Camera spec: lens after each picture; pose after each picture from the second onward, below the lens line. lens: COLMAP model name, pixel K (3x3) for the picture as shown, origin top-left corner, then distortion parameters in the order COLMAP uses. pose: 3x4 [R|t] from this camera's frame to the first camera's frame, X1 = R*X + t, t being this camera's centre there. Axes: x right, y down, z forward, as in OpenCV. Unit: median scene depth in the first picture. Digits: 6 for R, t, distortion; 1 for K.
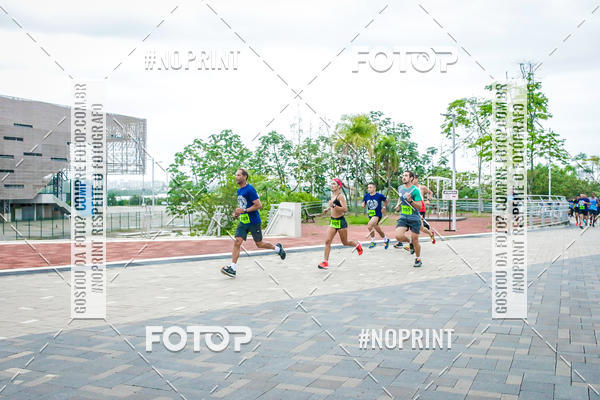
lens RADIAL K [[618.8, 0, 298.2], [0, 618.8, 201.9], [0, 0, 1]] dist [-0.015218, -0.009042]
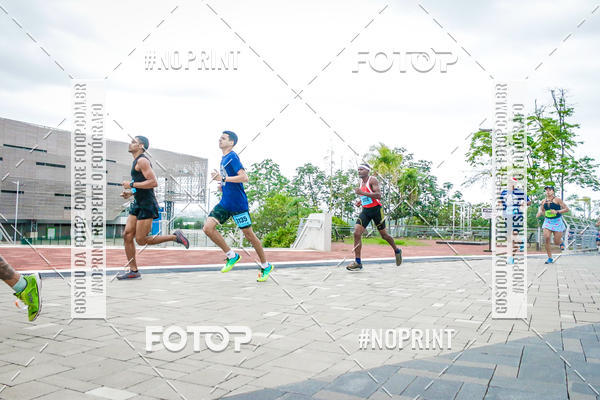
lens RADIAL K [[491.3, 0, 298.6], [0, 491.3, 201.8], [0, 0, 1]] dist [0.007758, -0.007277]
pose [[0.997634, 0.024812, -0.064122, 0.000696], [-0.028544, 0.997911, -0.057959, 0.010098], [0.062550, 0.059652, 0.996258, 0.101722]]
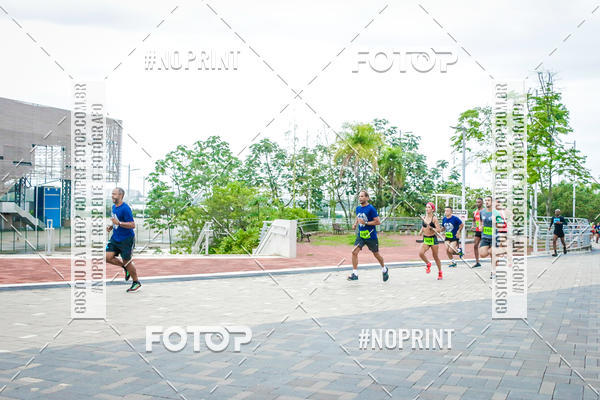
lens RADIAL K [[703.0, 0, 296.1], [0, 703.0, 199.2], [0, 0, 1]] dist [-0.023198, -0.004103]
pose [[0.999729, 0.022210, 0.006960, -0.001524], [-0.022025, 0.999431, -0.025557, -0.001195], [-0.007523, 0.025397, 0.999649, -0.017554]]
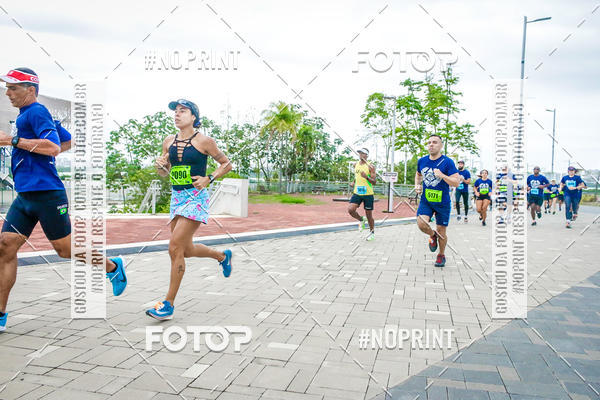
lens RADIAL K [[490.5, 0, 298.9], [0, 490.5, 201.1], [0, 0, 1]] dist [0.009692, -0.007169]
pose [[0.985899, 0.024973, 0.165470, -0.014535], [-0.030942, 0.998957, 0.033593, 0.002593], [-0.164459, -0.038239, 0.985642, 0.100170]]
